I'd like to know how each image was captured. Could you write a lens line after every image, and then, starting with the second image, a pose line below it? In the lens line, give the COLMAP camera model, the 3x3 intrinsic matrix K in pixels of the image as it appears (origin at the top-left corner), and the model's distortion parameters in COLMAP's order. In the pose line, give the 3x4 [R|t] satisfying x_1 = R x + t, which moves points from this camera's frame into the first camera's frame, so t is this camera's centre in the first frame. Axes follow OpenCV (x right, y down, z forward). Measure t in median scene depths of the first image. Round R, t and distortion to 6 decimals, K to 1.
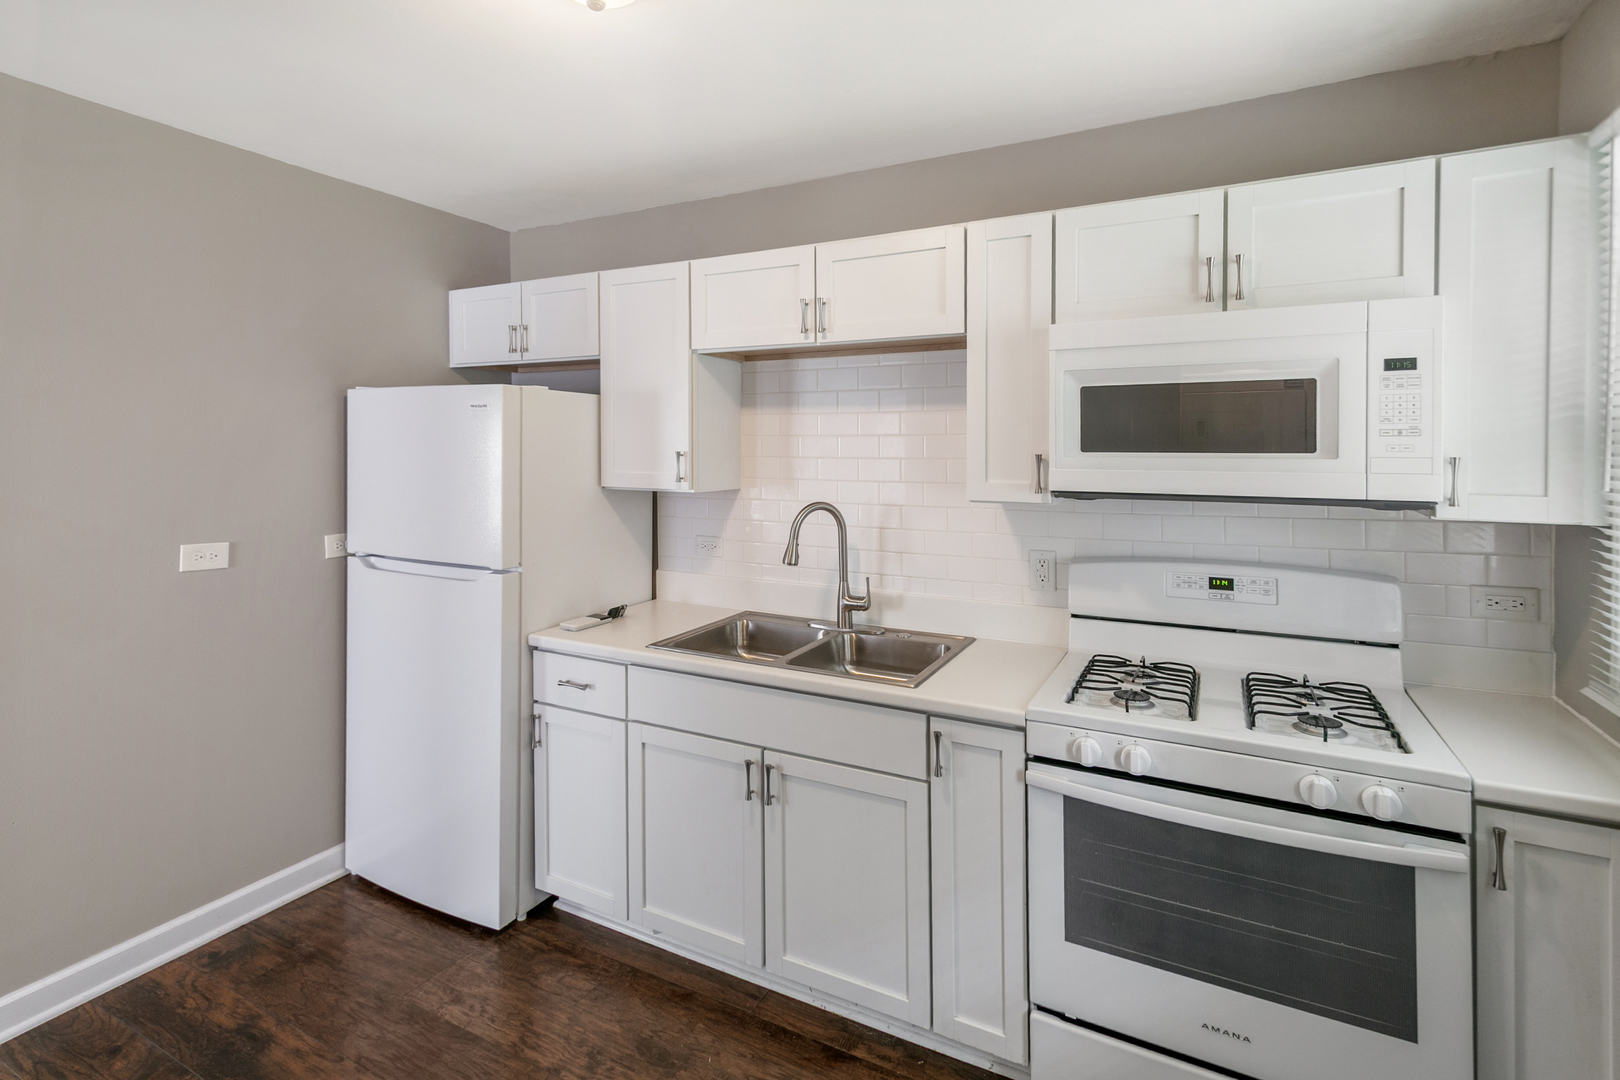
lens RADIAL K [[766.1, 0, 806.7], [0, 766.1, 461.6], [0, 0, 1]] dist [0.019547, -0.004530]
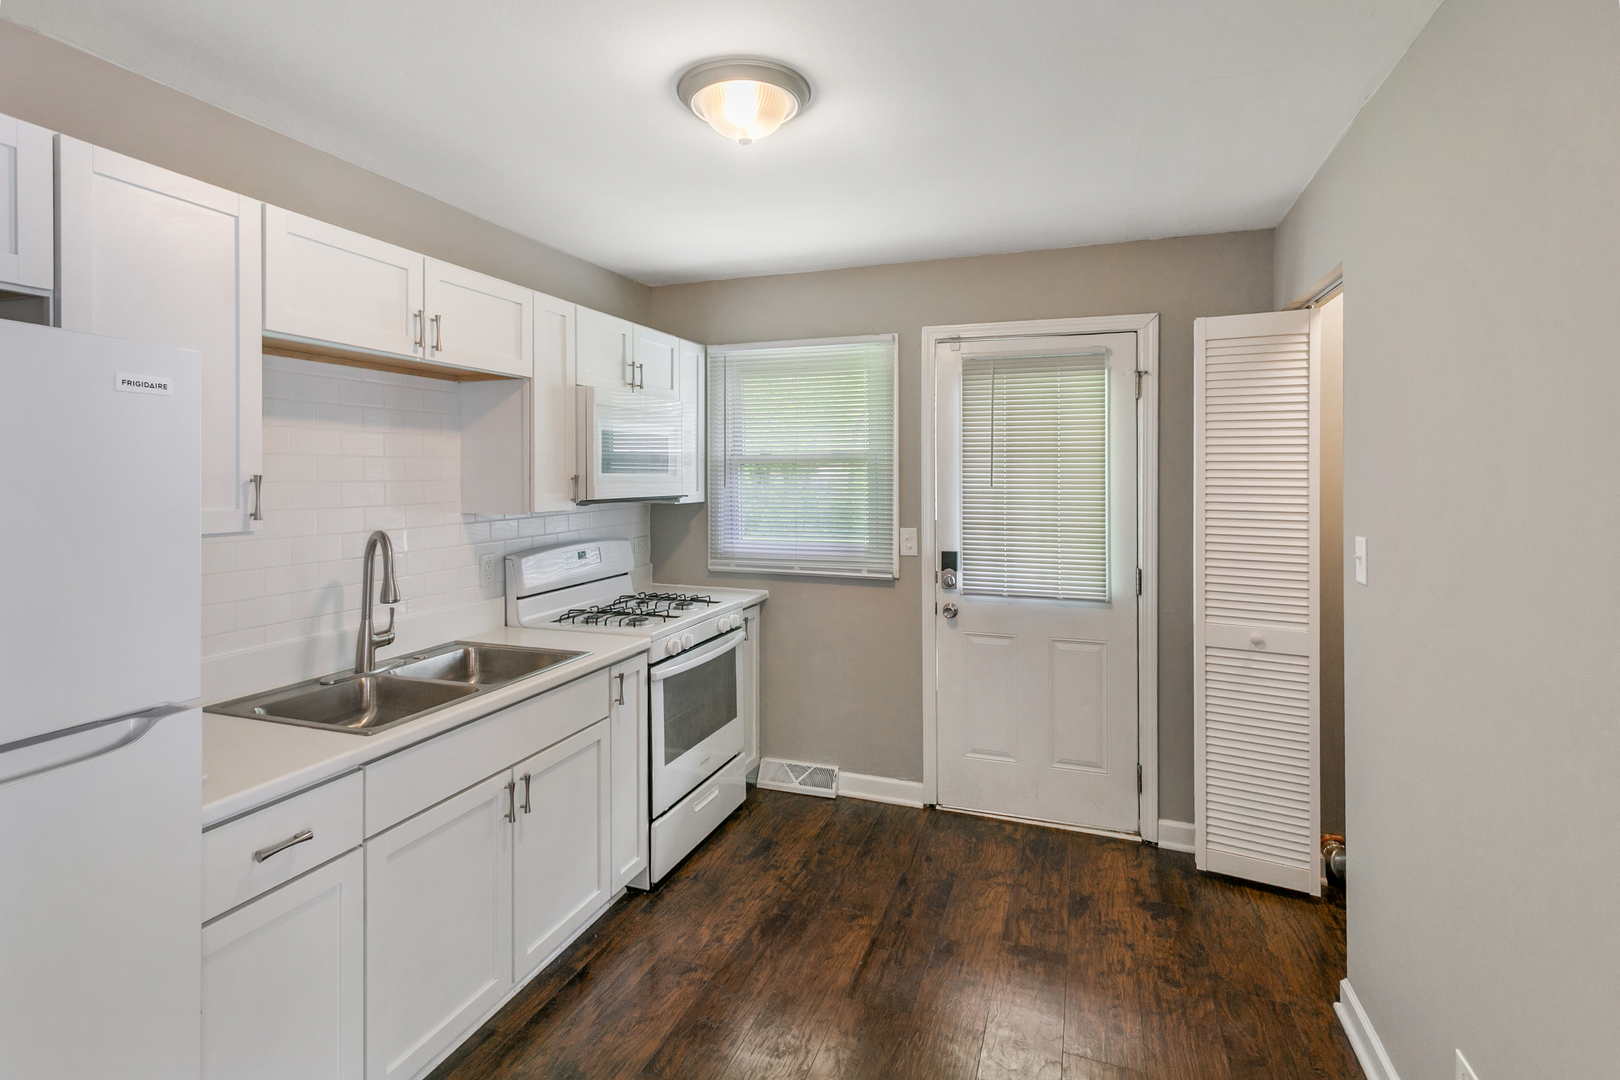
lens RADIAL K [[766.1, 0, 826.3], [0, 766.1, 460.0], [0, 0, 1]] dist [0.019547, -0.004530]
pose [[-0.140836, 0.013024, 0.989947, -1.158081], [0.012866, 0.999853, -0.011324, -0.015406], [-0.989949, 0.011142, -0.140983, 0.745610]]
